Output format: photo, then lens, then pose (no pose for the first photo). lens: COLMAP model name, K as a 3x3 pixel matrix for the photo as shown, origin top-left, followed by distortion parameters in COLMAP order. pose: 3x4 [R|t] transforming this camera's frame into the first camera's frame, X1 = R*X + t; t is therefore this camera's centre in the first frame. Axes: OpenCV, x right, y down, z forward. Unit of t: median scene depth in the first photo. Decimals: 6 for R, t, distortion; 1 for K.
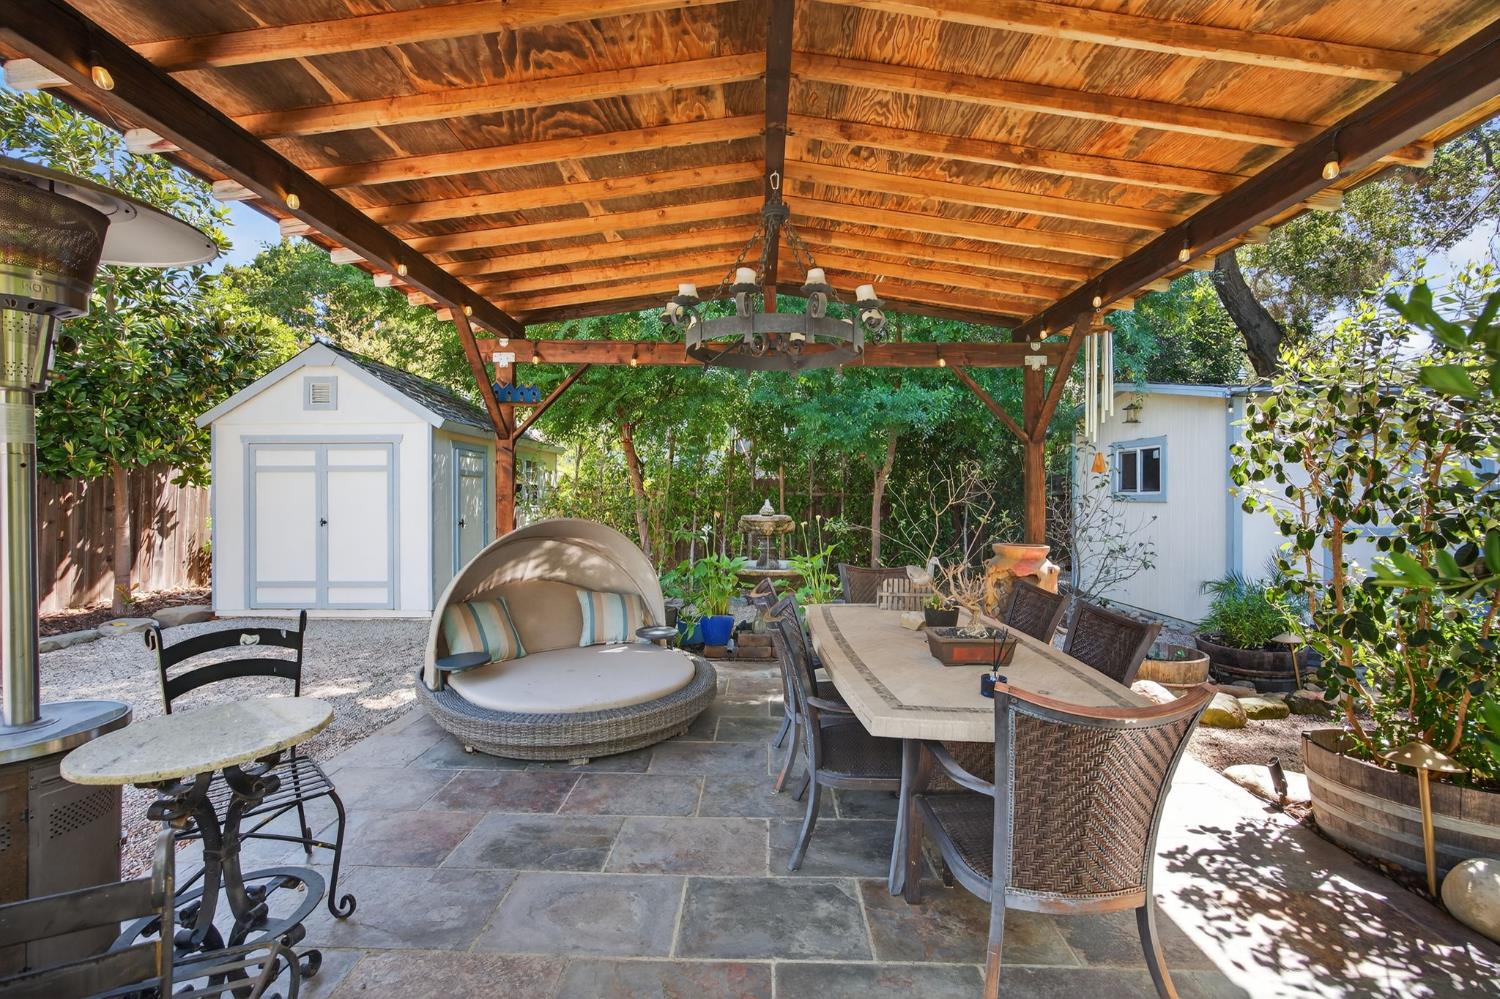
lens RADIAL K [[641.0, 0, 745.3], [0, 641.0, 492.1], [0, 0, 1]] dist [-0.003700, 0.001203]
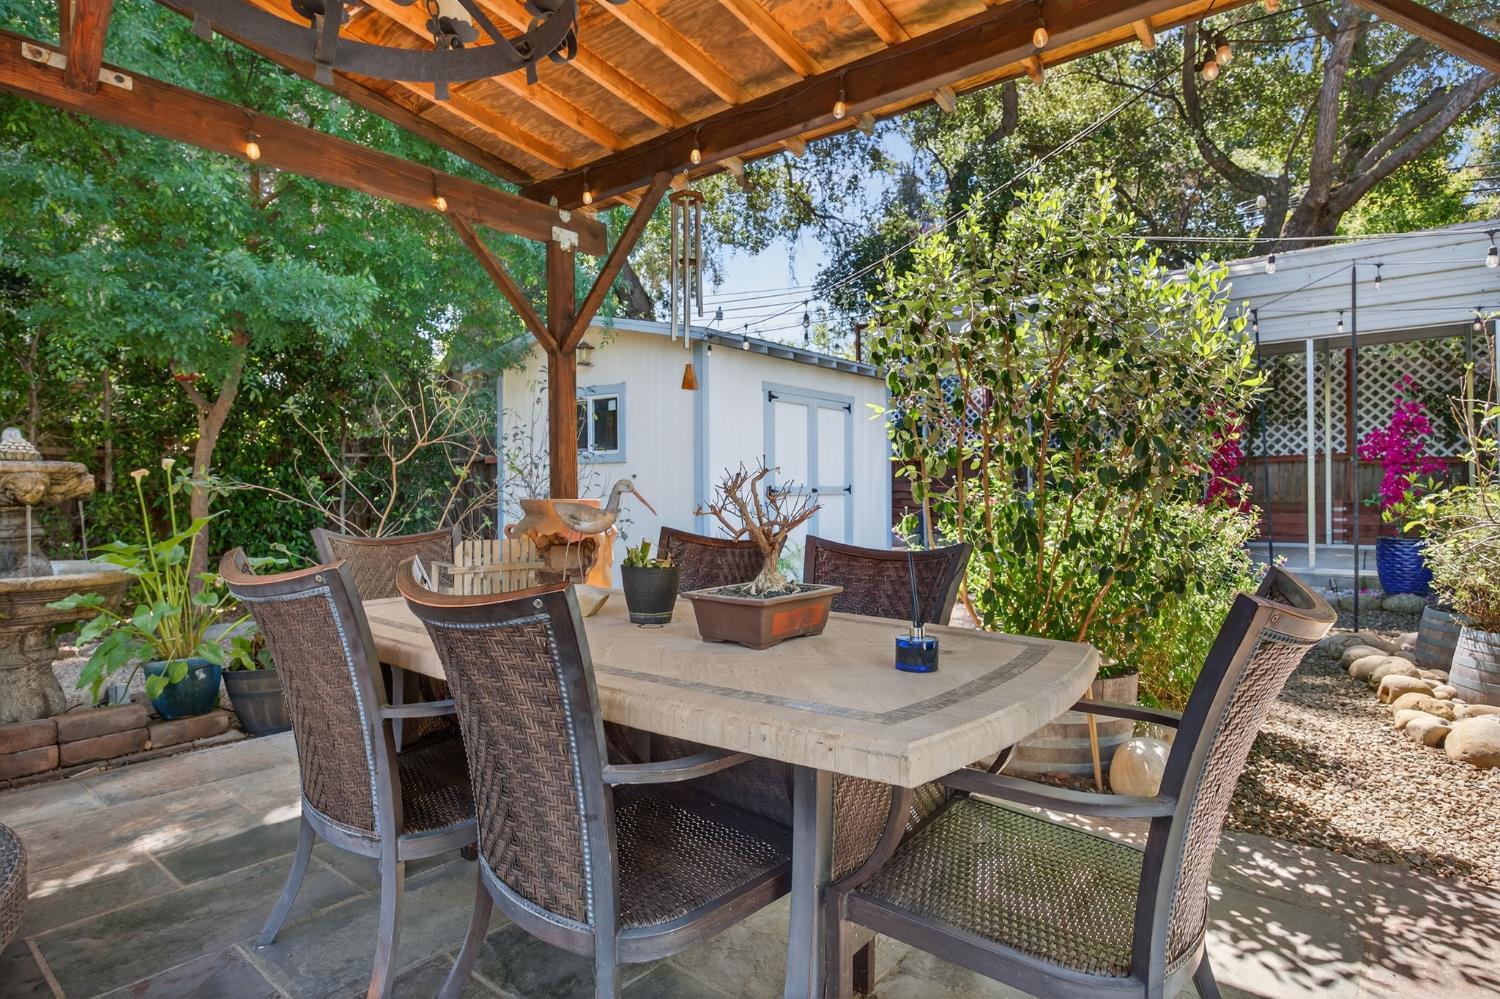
lens RADIAL K [[812.0, 0, 752.7], [0, 812.0, 501.6], [0, 0, 1]] dist [-0.002095, 0.000409]
pose [[0.613518, -0.017445, 0.789488, -0.093101], [0.001153, 0.999775, 0.021196, 0.048099], [-0.789680, -0.012093, 0.613400, 0.214883]]
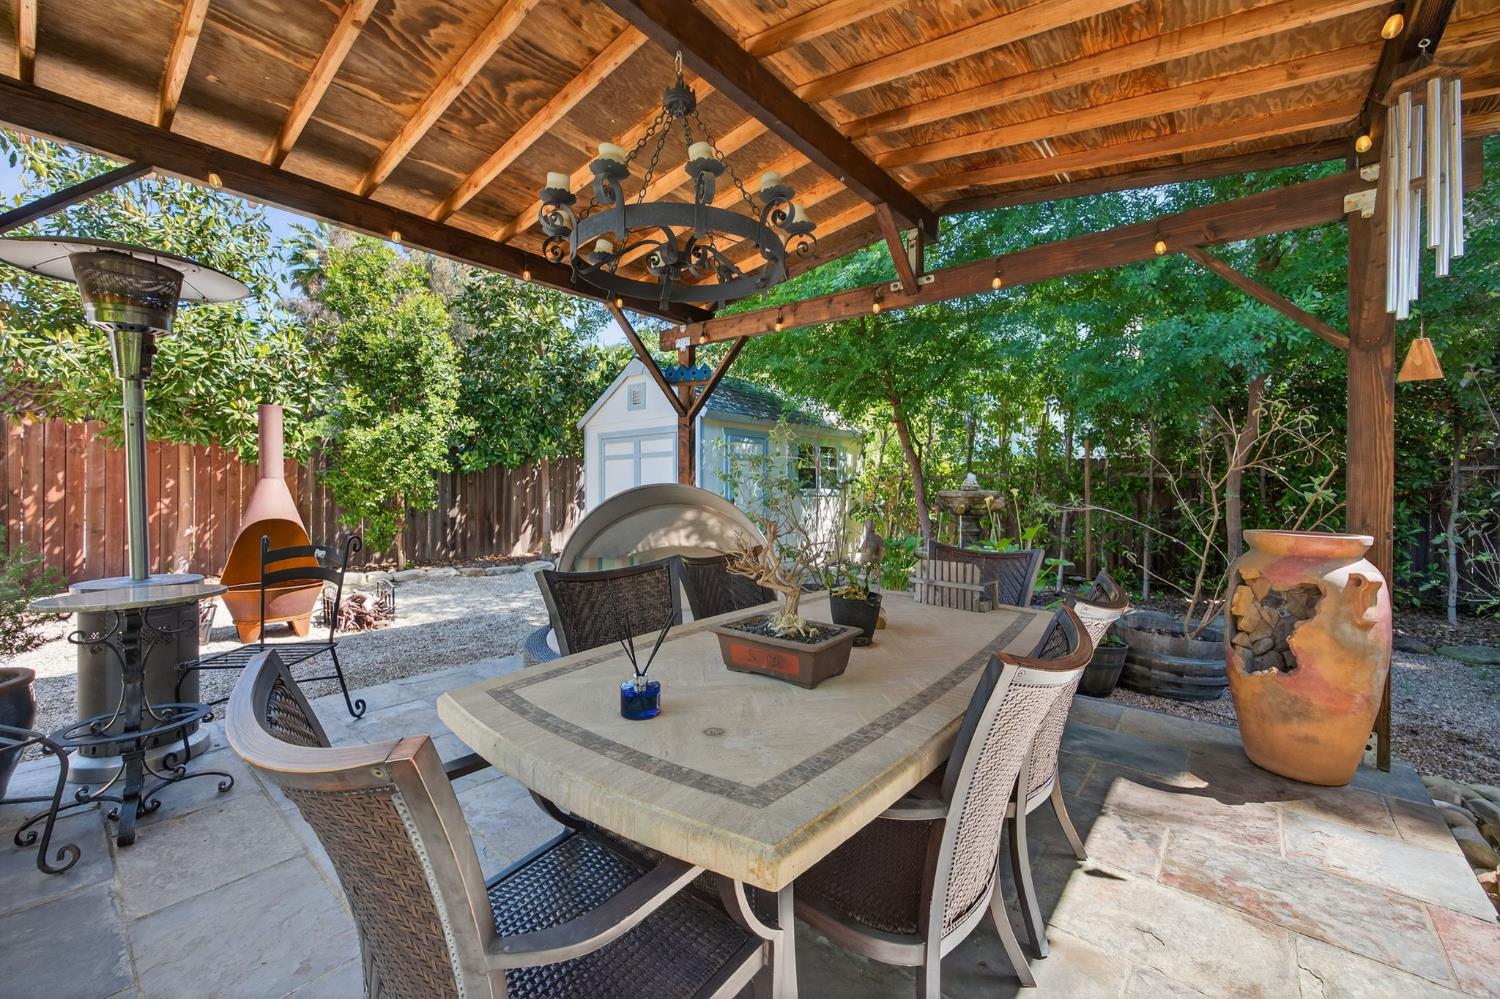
lens RADIAL K [[606.7, 0, 744.0], [0, 606.7, 491.7], [0, 0, 1]] dist [-0.013397, -0.000024]
pose [[0.775568, 0.001541, -0.631262, 0.270246], [-0.000368, 0.999998, 0.001989, 0.032198], [0.631264, -0.001311, 0.775567, 0.195402]]
